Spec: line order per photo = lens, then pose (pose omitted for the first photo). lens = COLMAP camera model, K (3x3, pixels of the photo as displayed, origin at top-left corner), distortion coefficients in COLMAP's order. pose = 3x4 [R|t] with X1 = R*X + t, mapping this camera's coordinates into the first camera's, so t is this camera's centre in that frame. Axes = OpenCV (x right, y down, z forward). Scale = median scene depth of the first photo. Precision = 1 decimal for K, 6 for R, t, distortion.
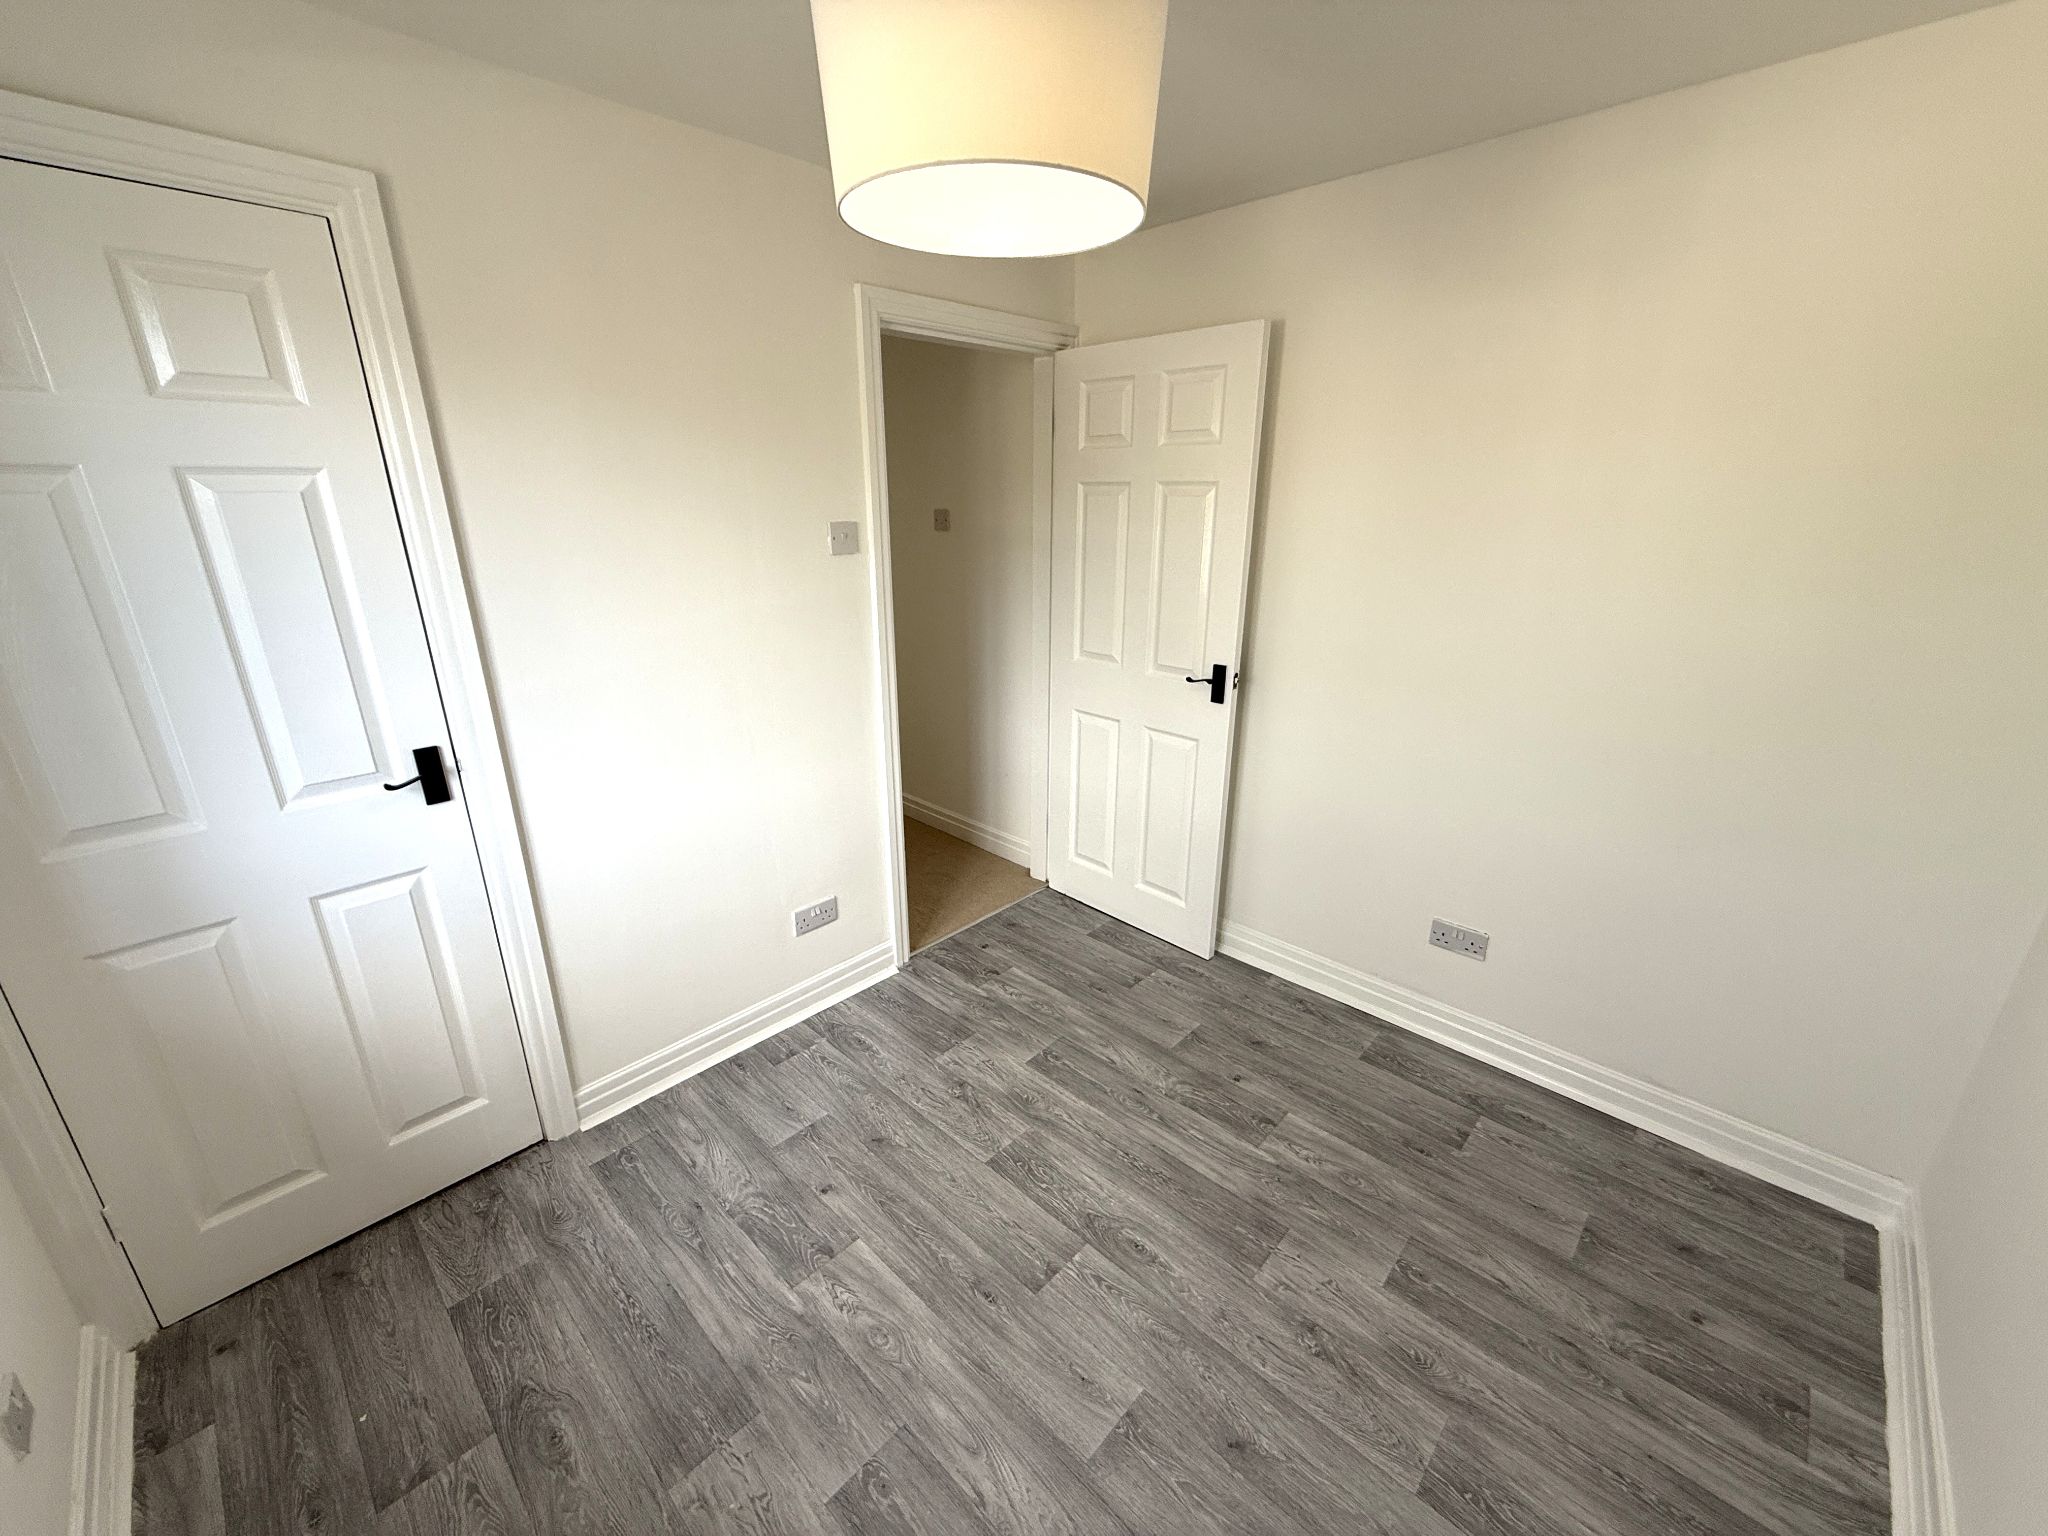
lens RADIAL K [[814.2, 0, 1016.0], [0, 814.2, 775.3], [0, 0, 1]] dist [-0.002045, 0.000729]
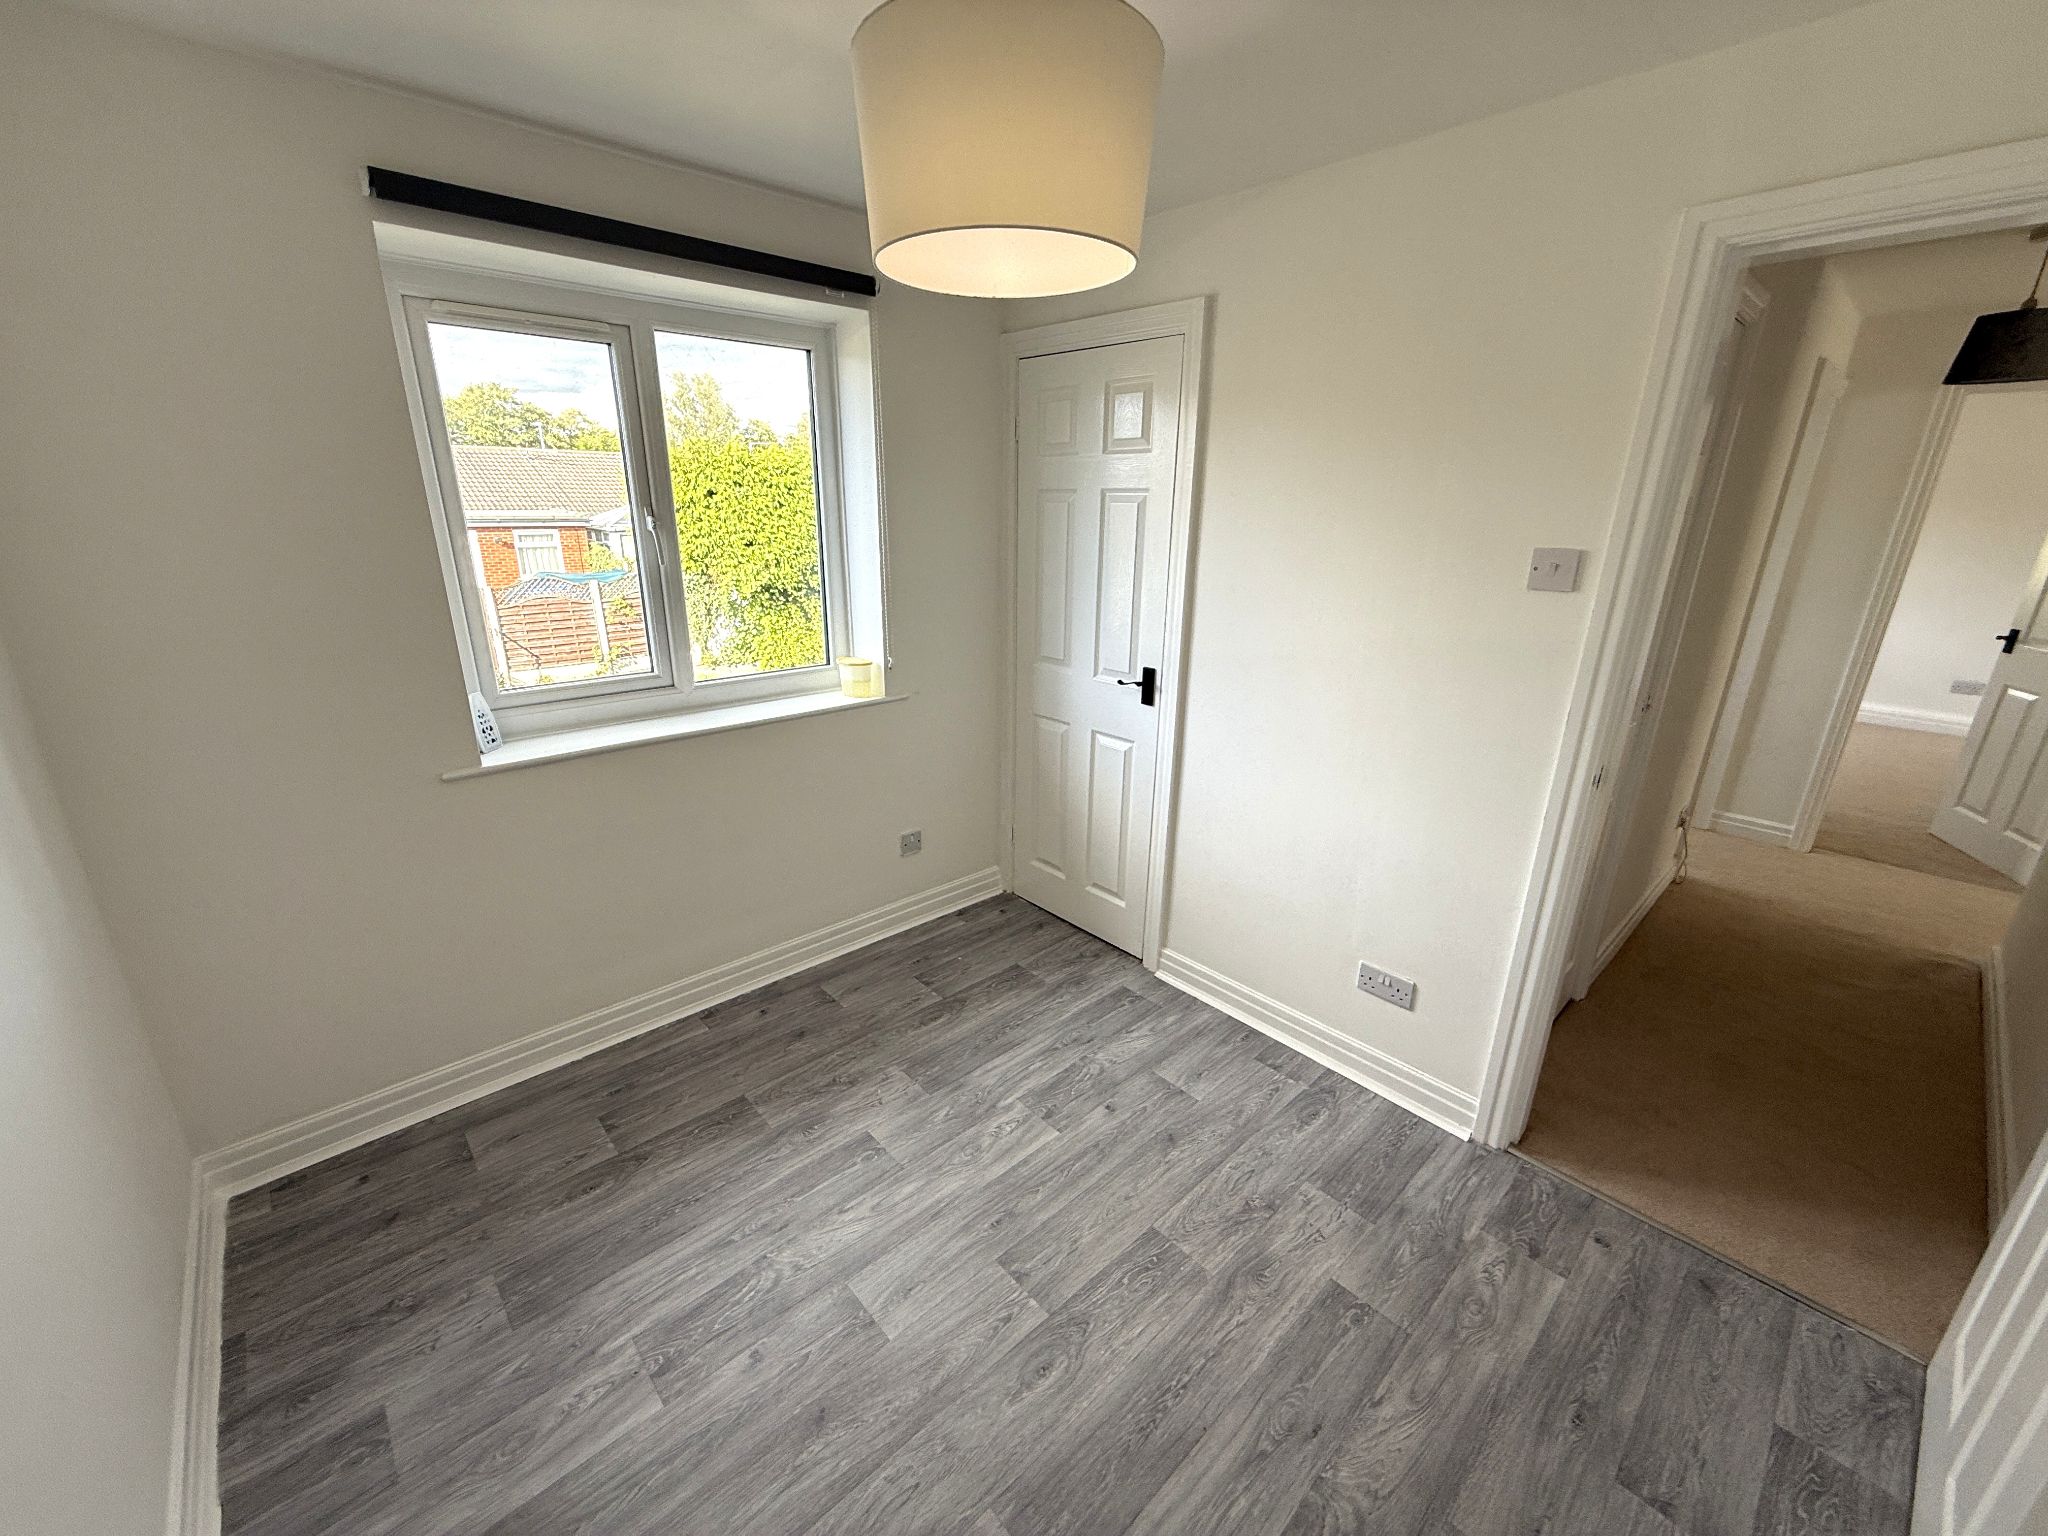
lens RADIAL K [[814.2, 0, 1027.0], [0, 814.2, 787.6], [0, 0, 1]] dist [-0.002045, 0.000729]
pose [[-0.062915, 0.335990, -0.939762, 0.770898], [-0.340040, 0.878070, 0.336699, -0.260783], [0.938304, 0.340740, 0.059006, 0.728349]]
